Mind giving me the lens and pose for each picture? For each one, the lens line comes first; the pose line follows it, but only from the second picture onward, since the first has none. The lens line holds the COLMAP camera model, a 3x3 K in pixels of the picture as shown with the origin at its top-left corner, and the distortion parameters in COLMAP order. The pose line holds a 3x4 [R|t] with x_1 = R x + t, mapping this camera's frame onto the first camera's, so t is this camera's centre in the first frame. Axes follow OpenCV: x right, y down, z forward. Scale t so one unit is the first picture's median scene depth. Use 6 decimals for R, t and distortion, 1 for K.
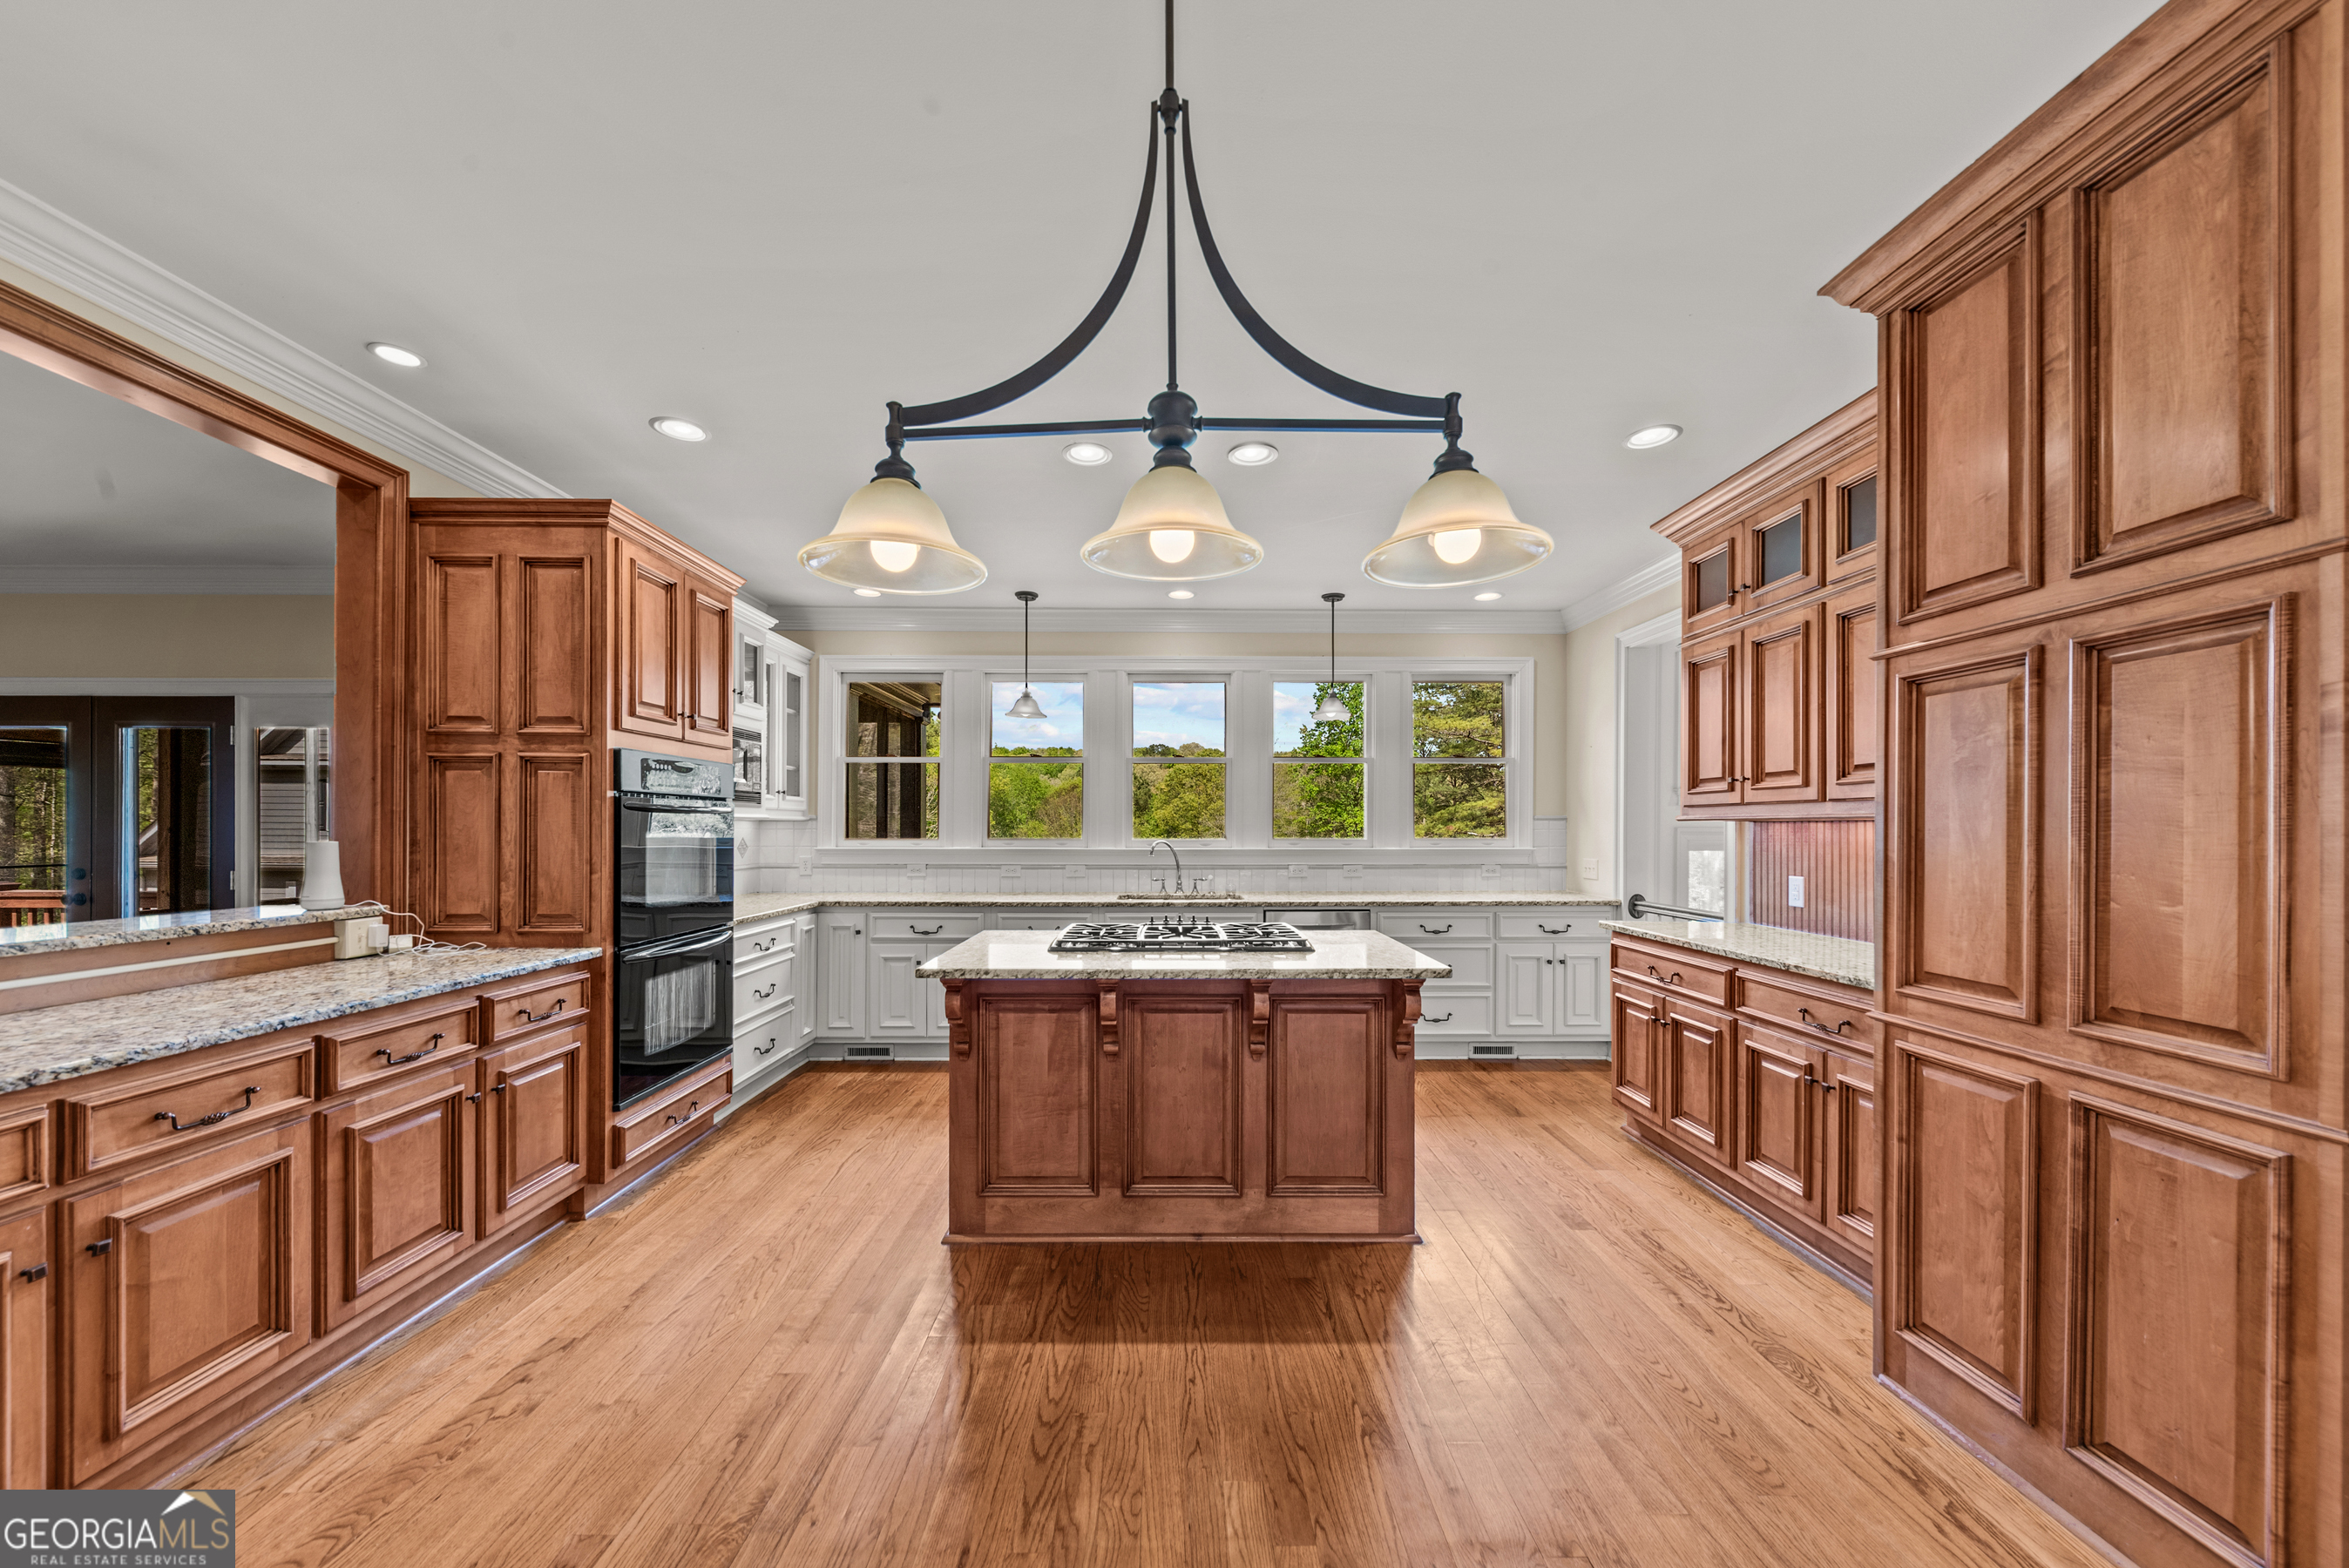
lens RADIAL K [[817.5, 0, 1172.7], [0, 817.5, 828.5], [0, 0, 1]] dist [0.001135, -0.000158]
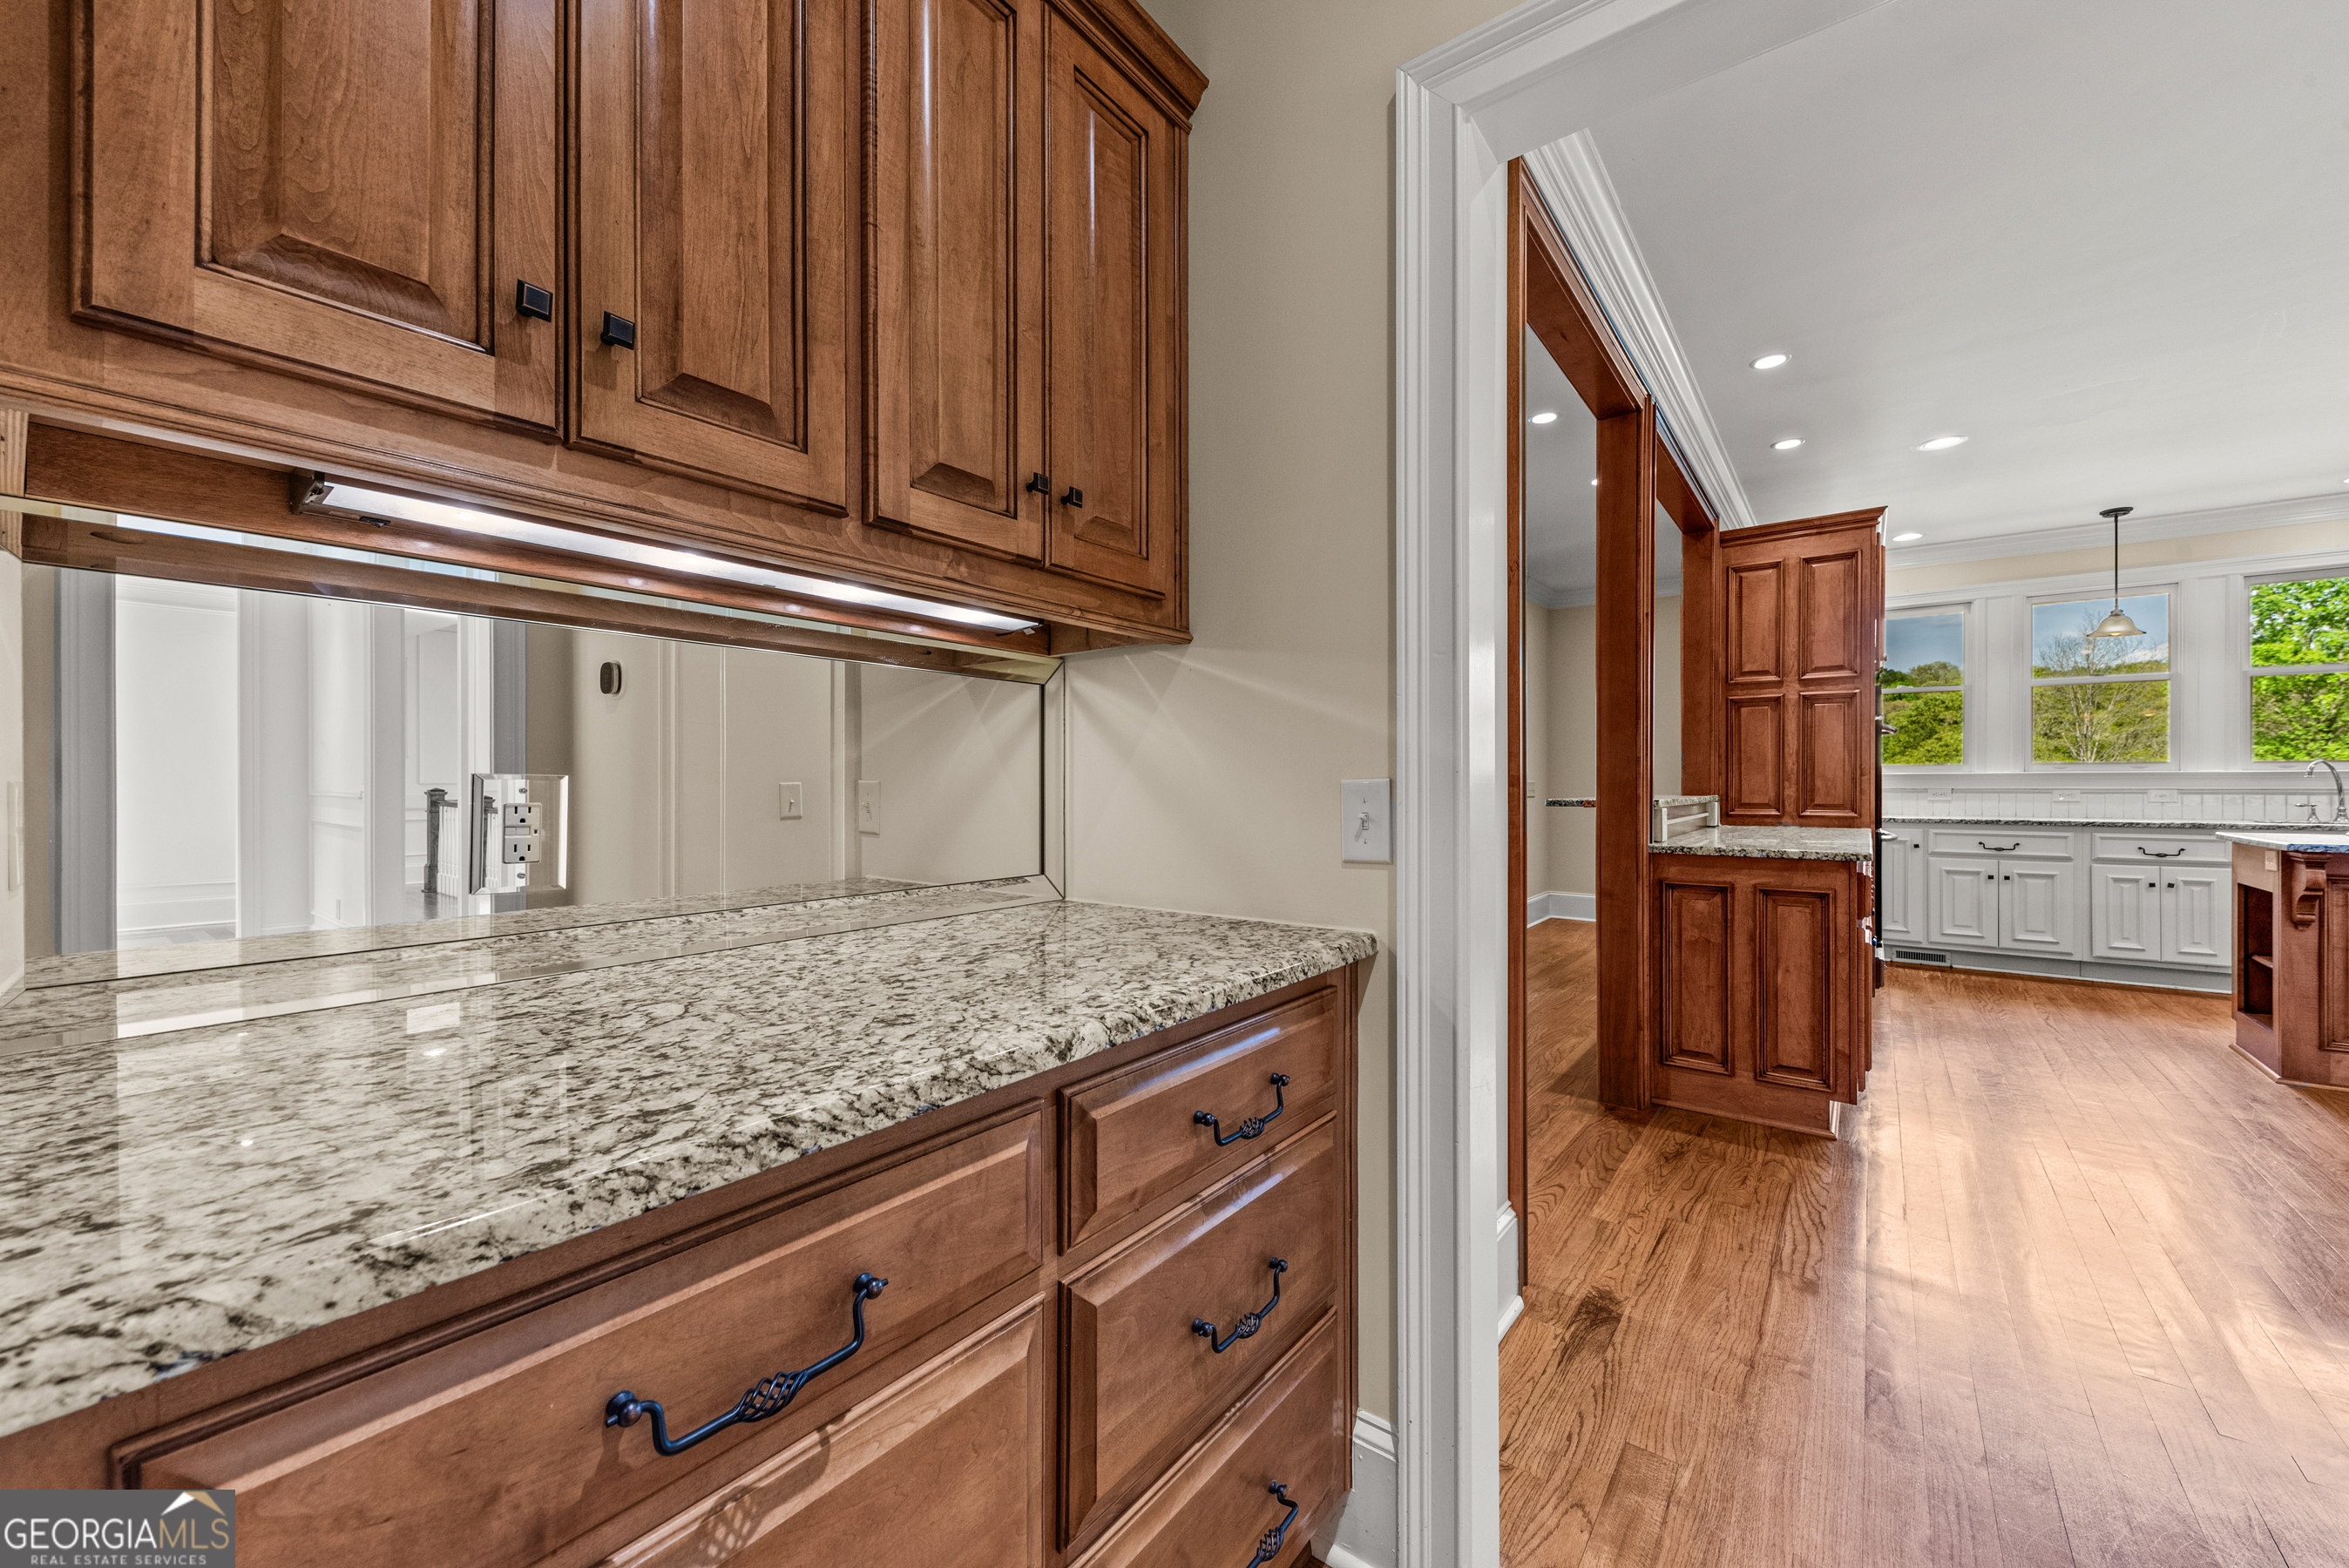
lens RADIAL K [[902.2, 0, 1174.5], [0, 902.2, 784.0], [0, 0, 1]] dist [0.003119, 0.000227]
pose [[0.781401, -0.002955, -0.624023, -0.665363], [0.003085, 0.999995, -0.000872, 0.067720], [0.624022, -0.001244, 0.781406, -0.952624]]
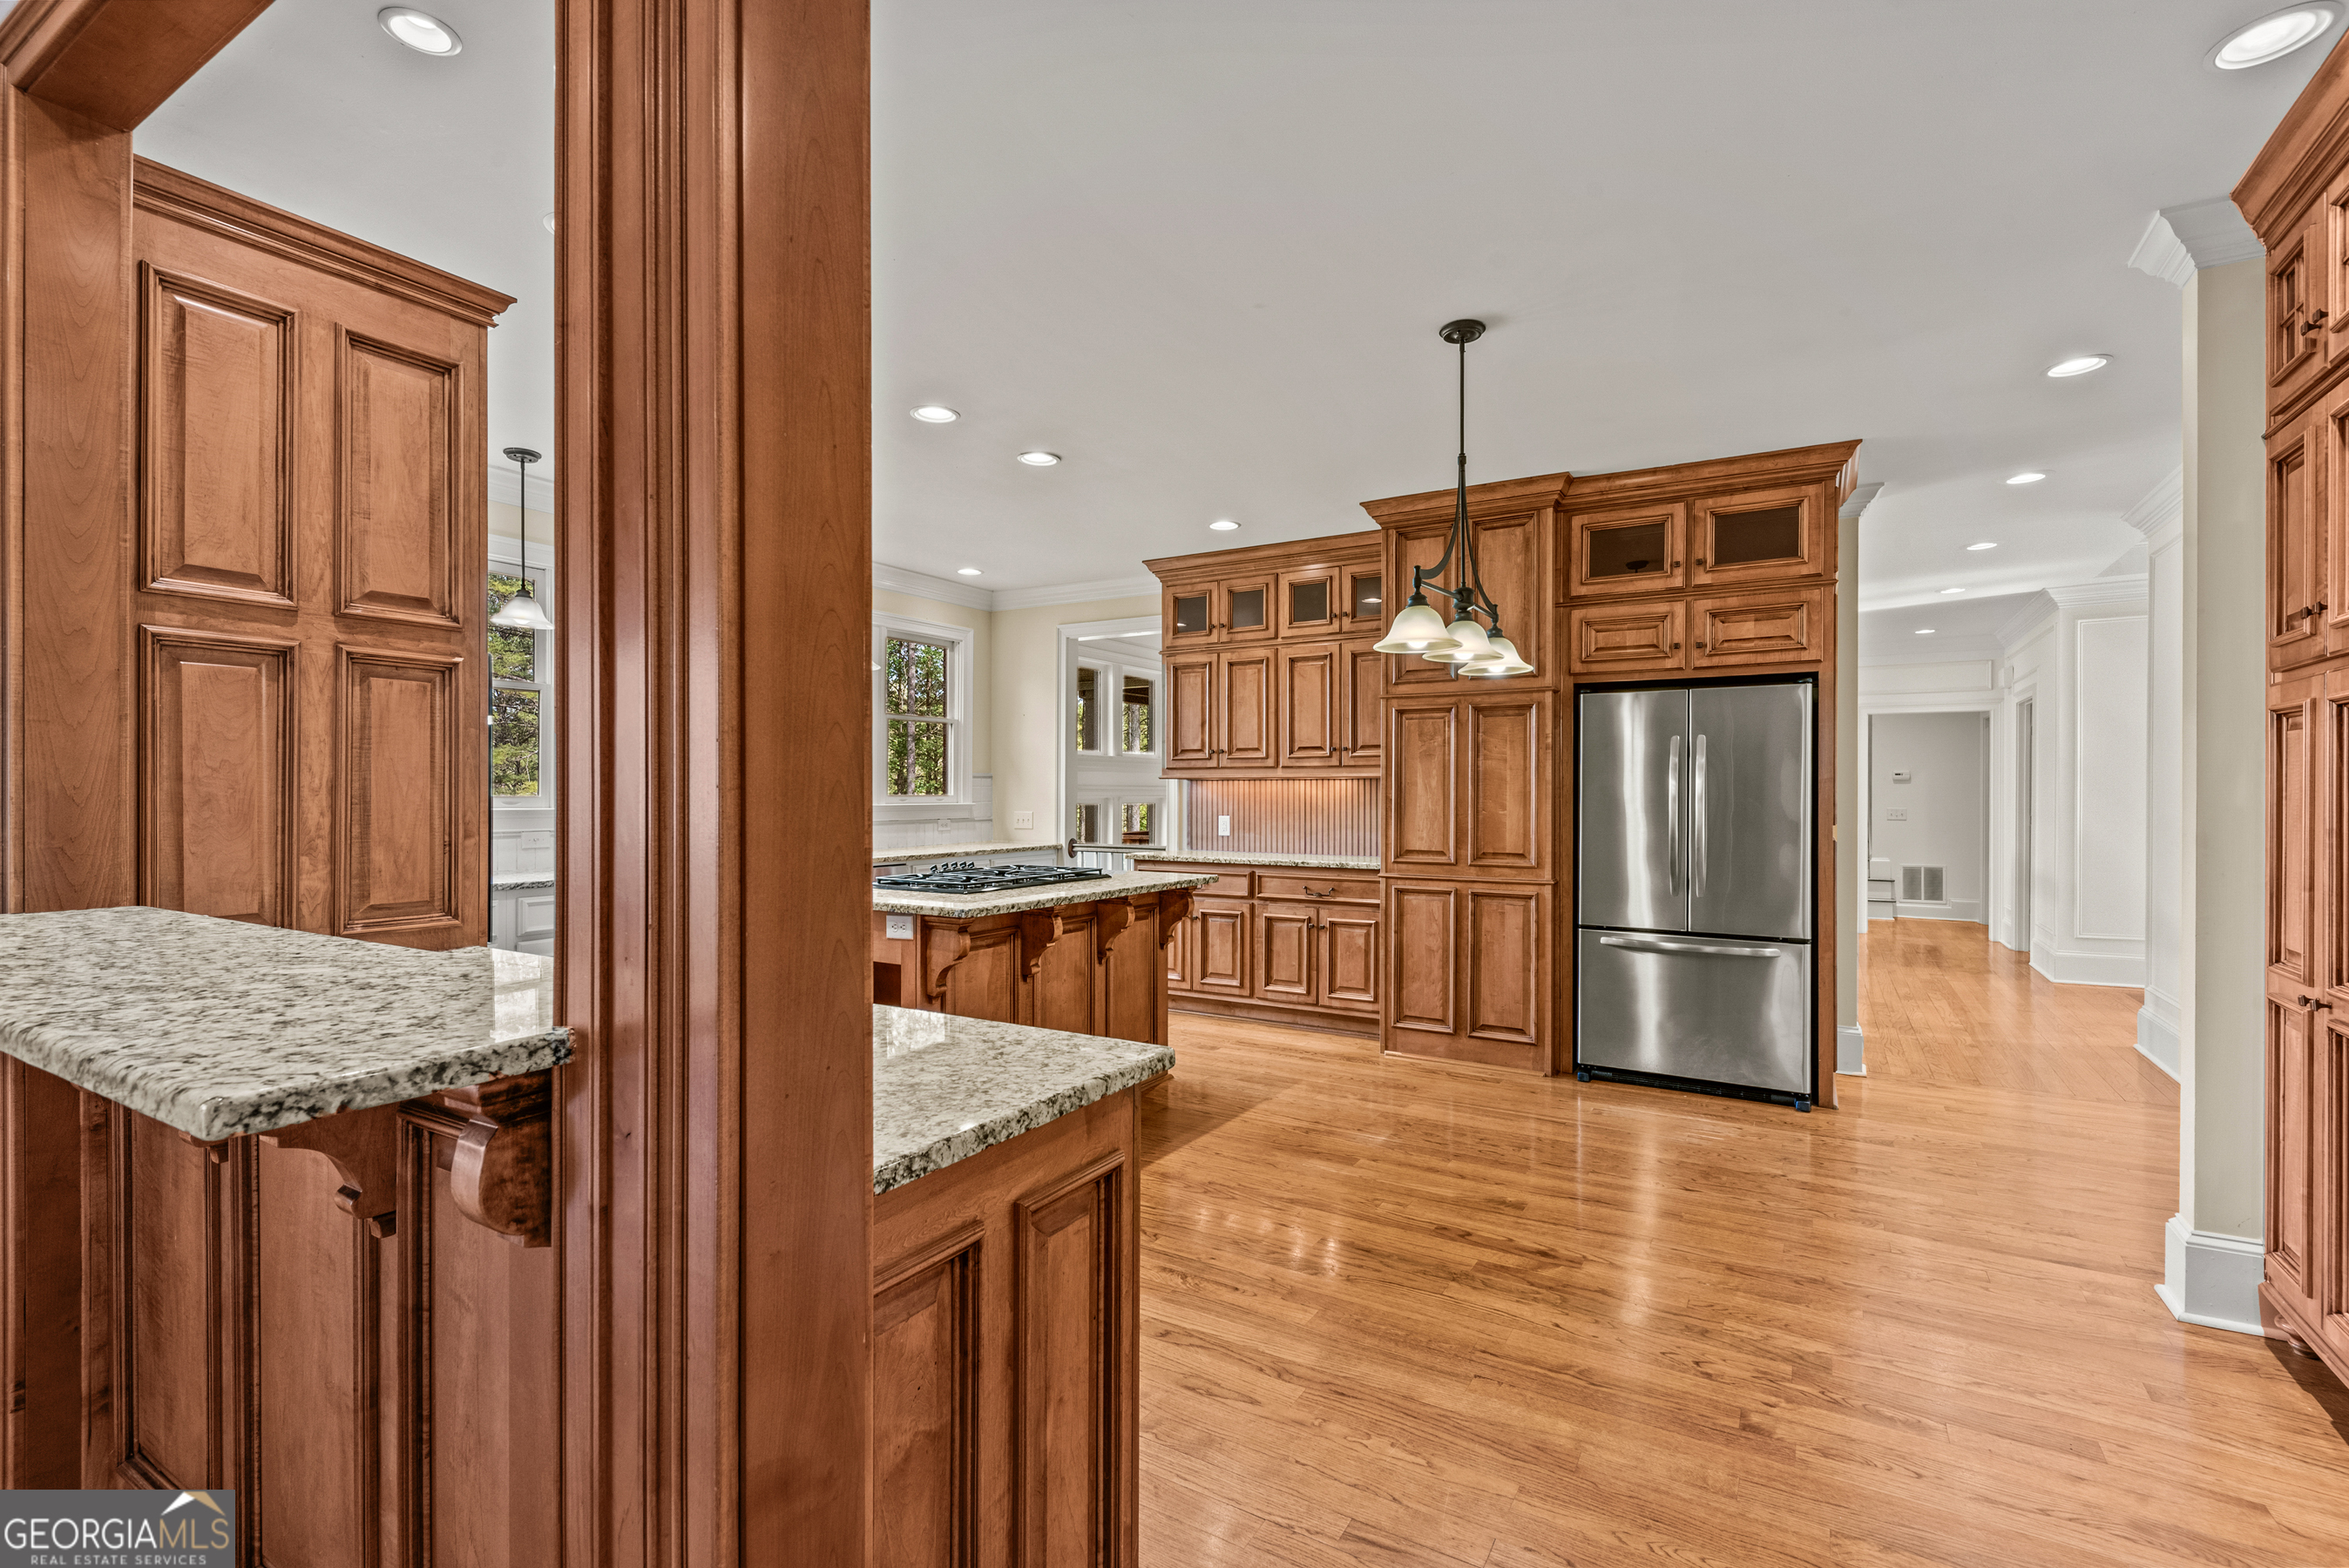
lens RADIAL K [[1053.3, 0, 1161.2], [0, 1053.3, 799.4], [0, 0, 1]] dist [0.000799, -0.000309]
pose [[0.535282, -0.005048, 0.844658, -1.138058], [-0.000082, 0.999982, 0.006028, 0.018583], [-0.844673, -0.003296, 0.535272, 0.051184]]
